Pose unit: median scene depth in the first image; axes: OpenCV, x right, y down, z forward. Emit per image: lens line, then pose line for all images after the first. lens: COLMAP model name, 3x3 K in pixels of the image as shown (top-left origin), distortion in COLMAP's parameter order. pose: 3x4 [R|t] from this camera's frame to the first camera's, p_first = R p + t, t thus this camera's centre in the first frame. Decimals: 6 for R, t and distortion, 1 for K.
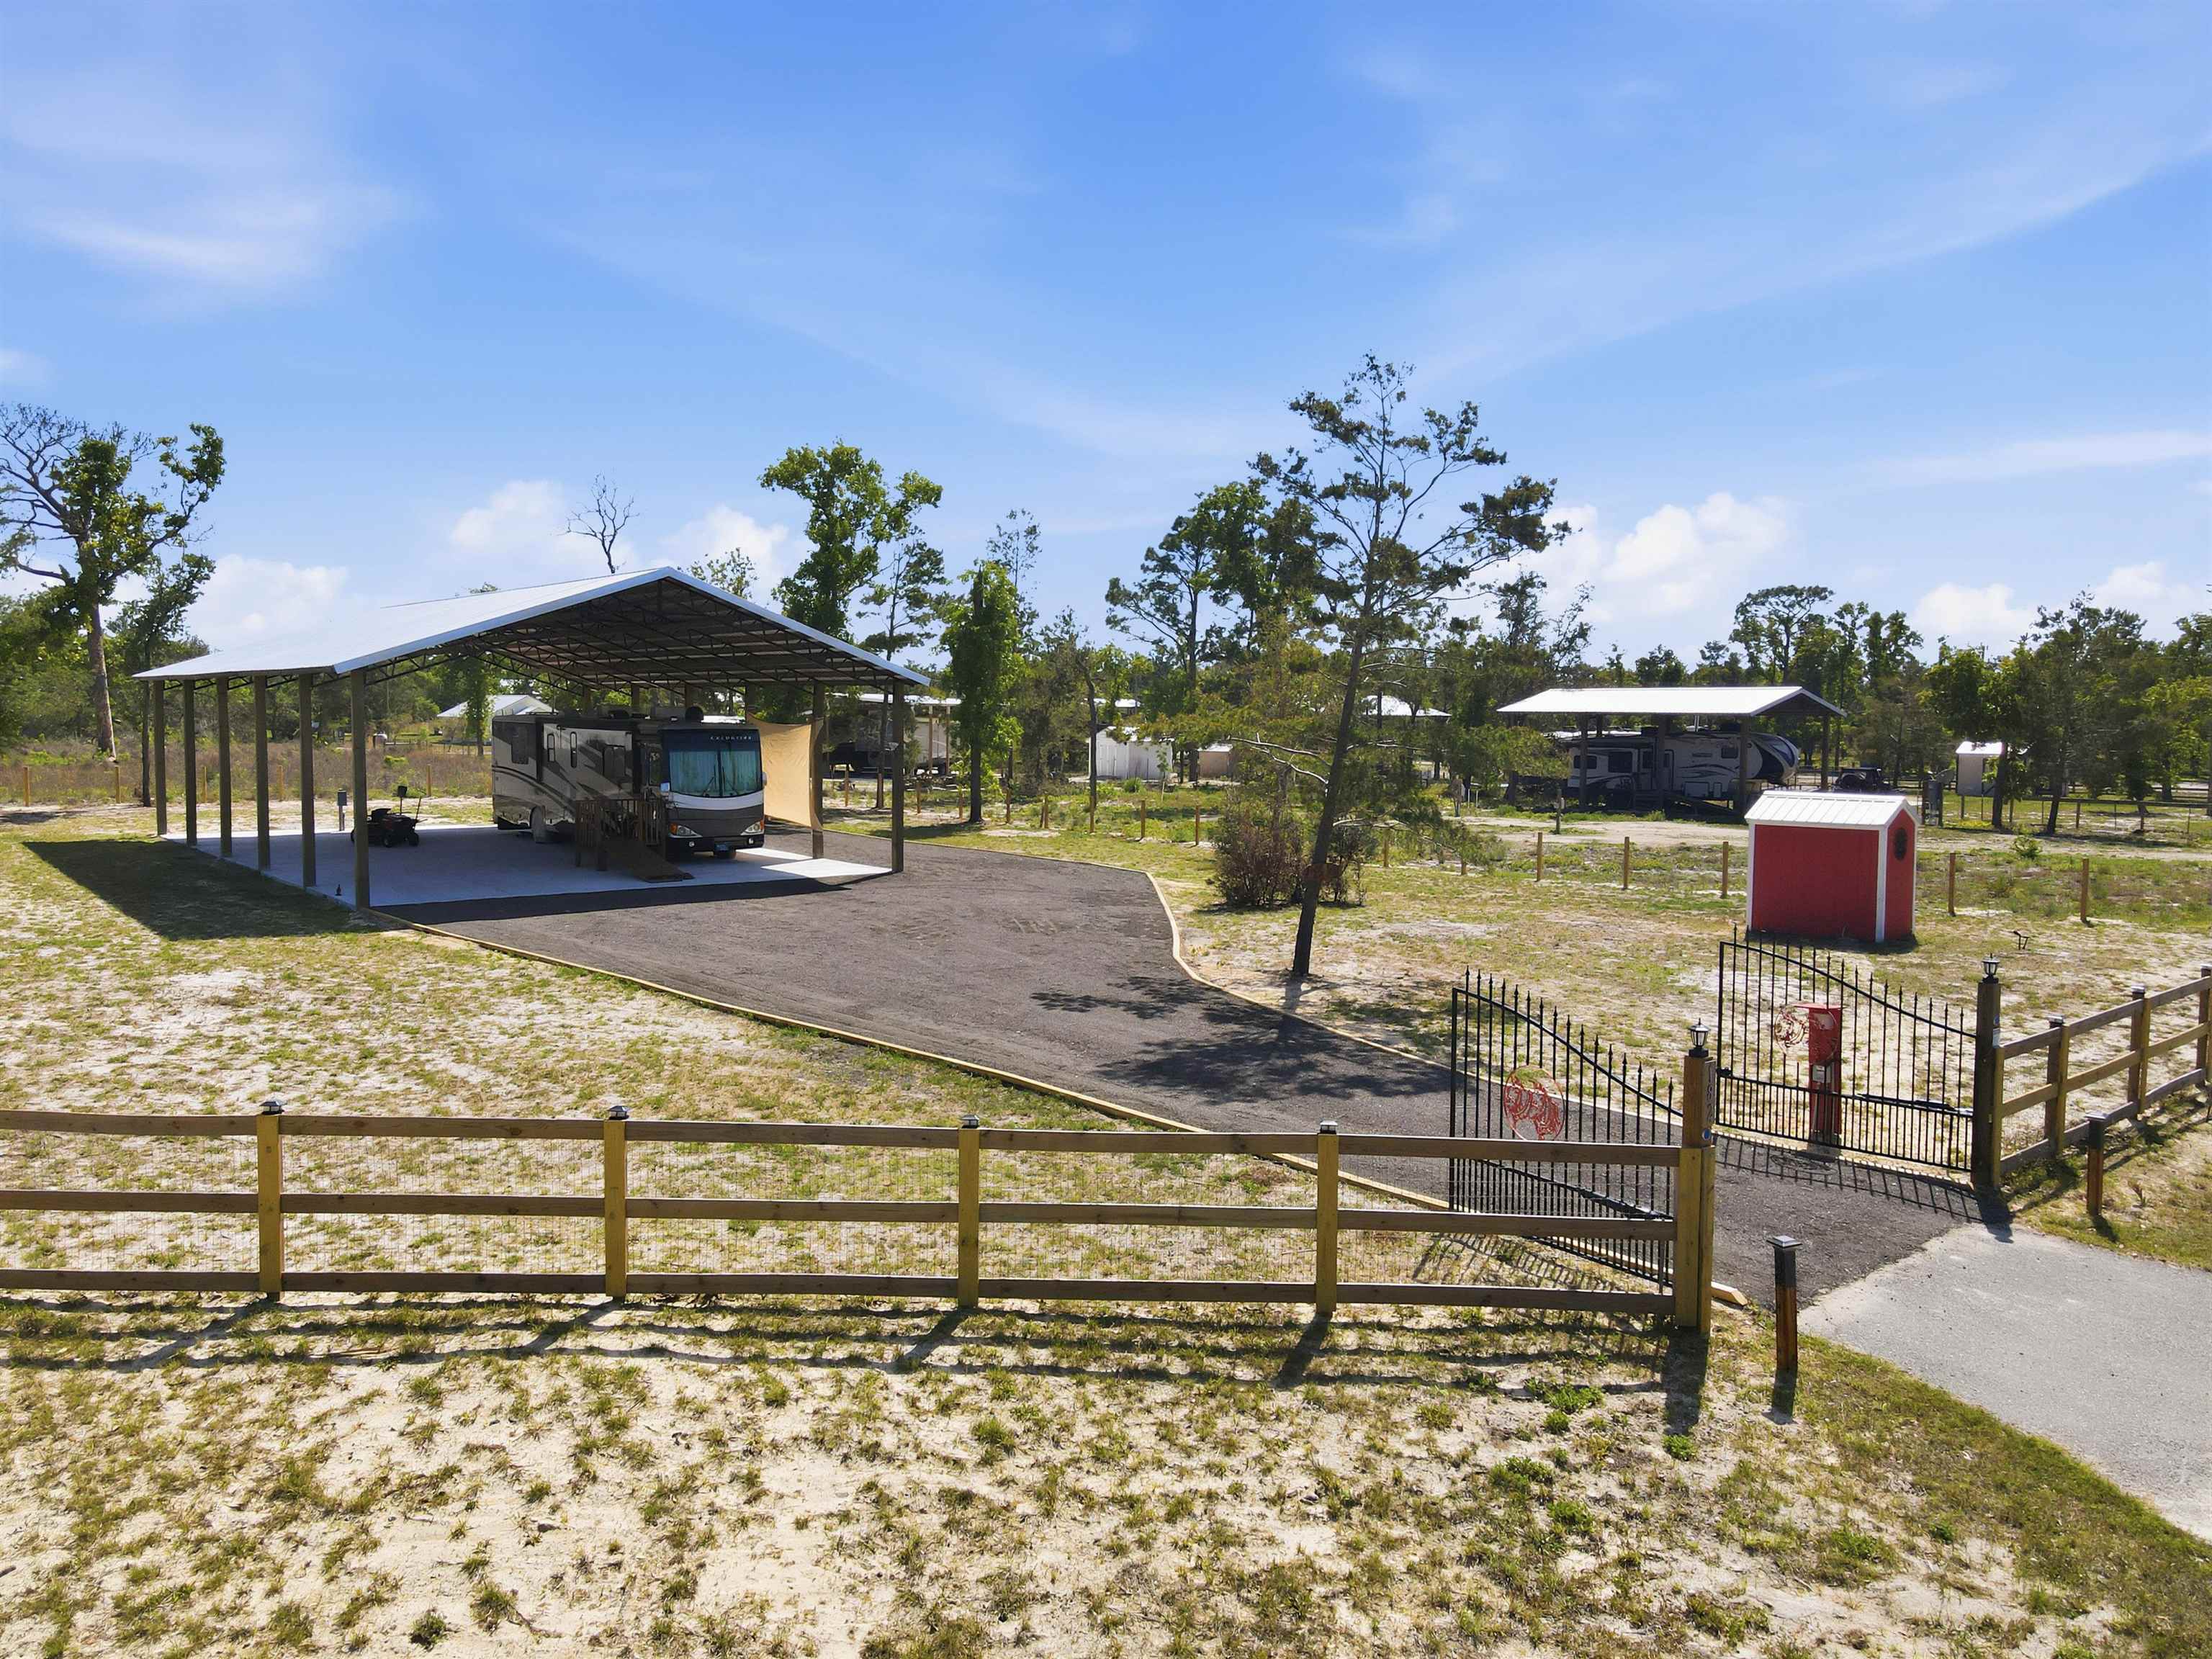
lens RADIAL K [[1624.8, 0, 1103.6], [0, 1624.8, 812.6], [0, 0, 1]] dist [0.004583, 0.020986]
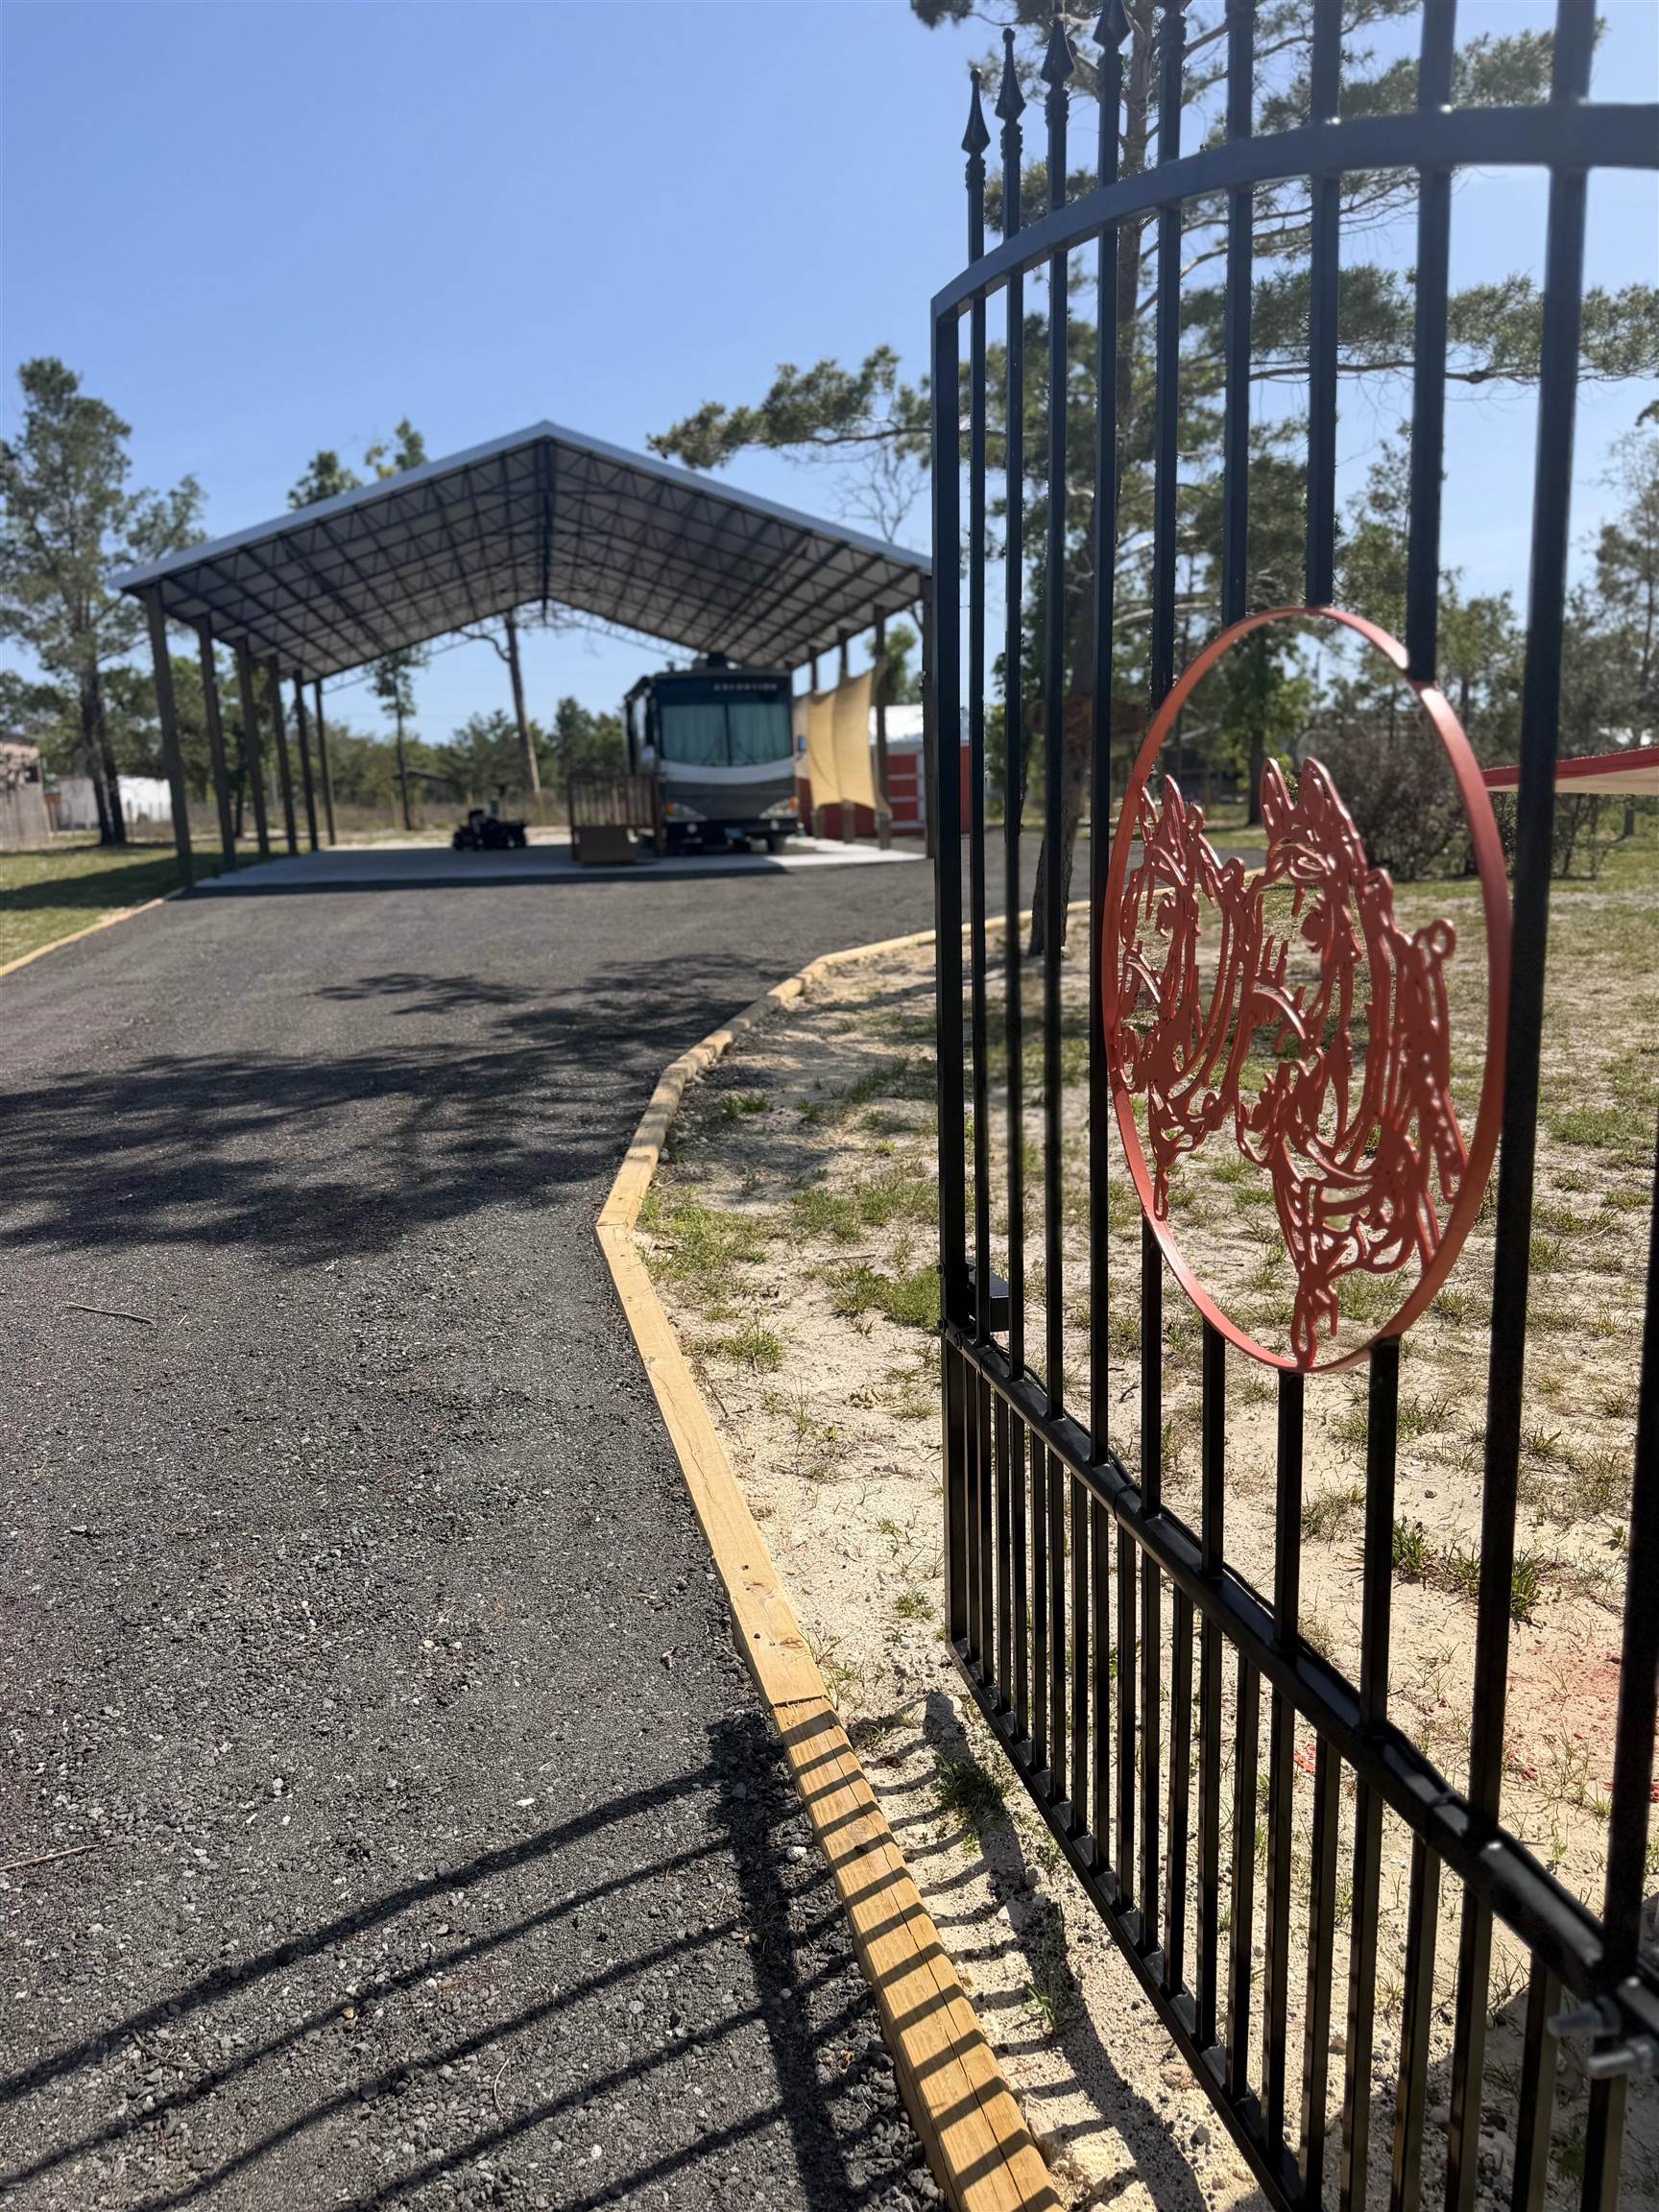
lens RADIAL K [[1614.6, 0, 820.9], [0, 1614.6, 1067.5], [0, 0, 1]] dist [0.056722, -0.062083]
pose [[0.862011, 0.040226, -0.505291, 0.184693], [0.014833, 0.994417, 0.104471, 0.050788], [0.506673, -0.097550, 0.856602, 0.342978]]
